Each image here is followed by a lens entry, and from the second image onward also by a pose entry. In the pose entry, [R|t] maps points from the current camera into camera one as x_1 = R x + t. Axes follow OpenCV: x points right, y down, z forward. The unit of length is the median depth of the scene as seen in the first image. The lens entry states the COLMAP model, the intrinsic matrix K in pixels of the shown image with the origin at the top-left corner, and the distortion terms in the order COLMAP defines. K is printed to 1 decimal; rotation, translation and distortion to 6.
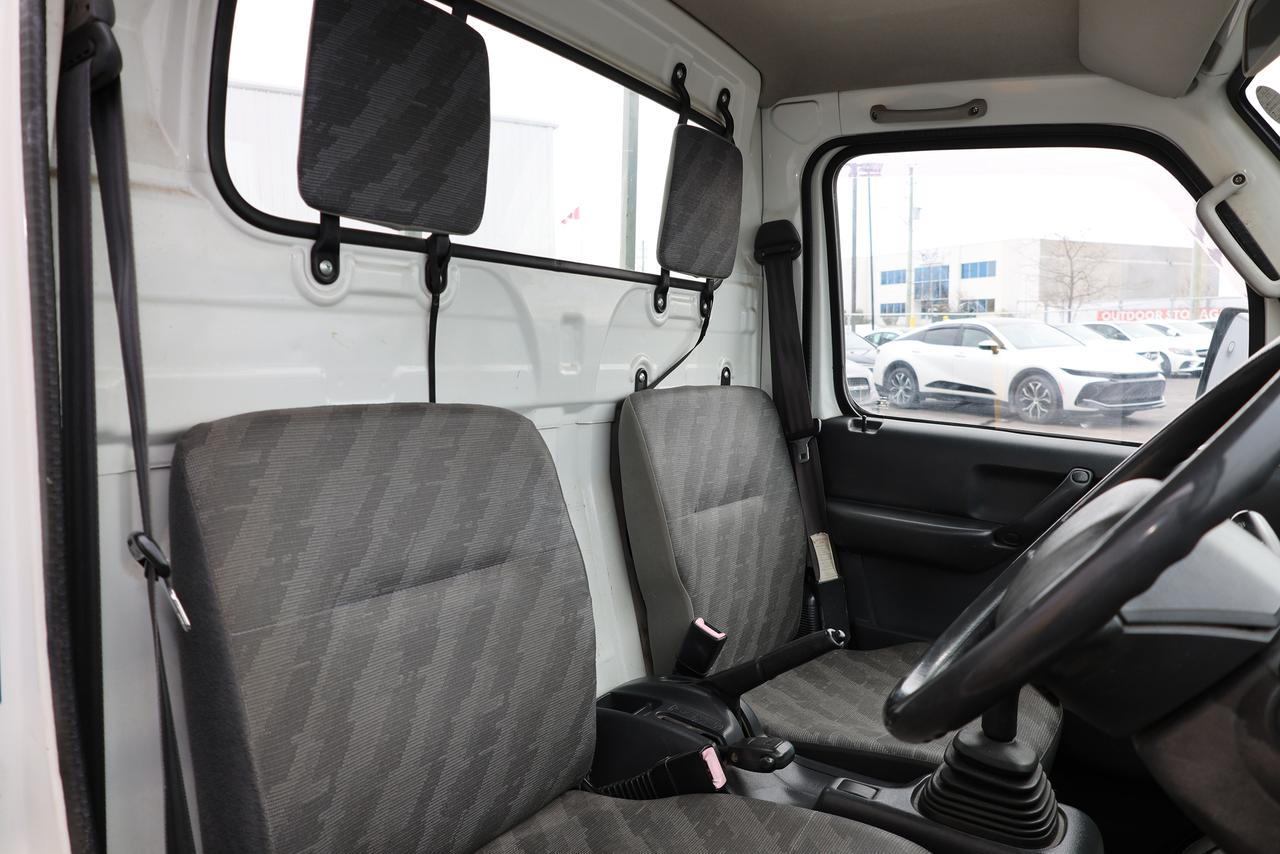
lens RADIAL K [[882.5, 0, 664.7], [0, 882.5, 455.0], [0, 0, 1]] dist [-0.013849, 0.005372]
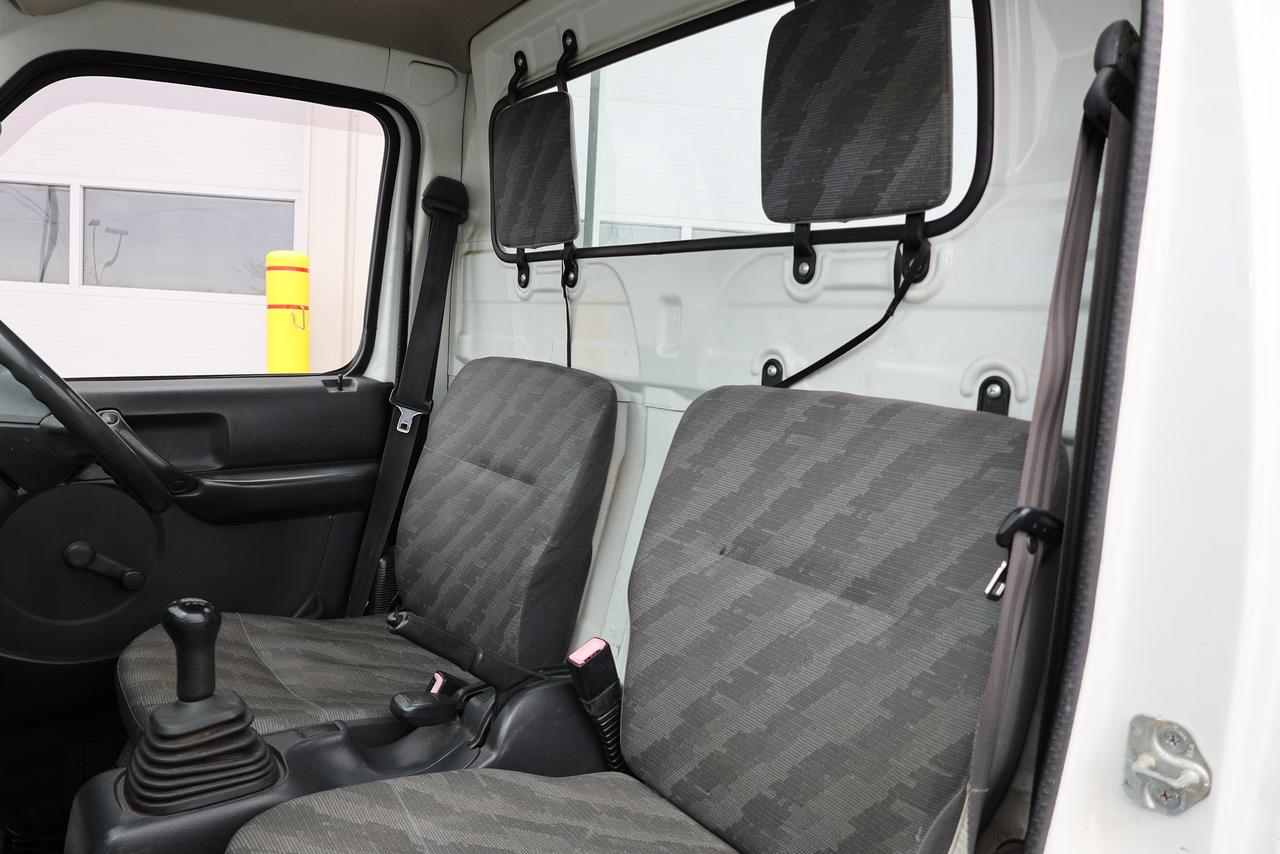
lens RADIAL K [[882.5, 0, 652.5], [0, 882.5, 434.3], [0, 0, 1]] dist [-0.013849, 0.005372]
pose [[-0.353694, 0.075800, -0.932285, 0.934514], [-0.163011, 0.976463, 0.141236, -0.161154], [0.921047, 0.201927, -0.333012, 1.508979]]
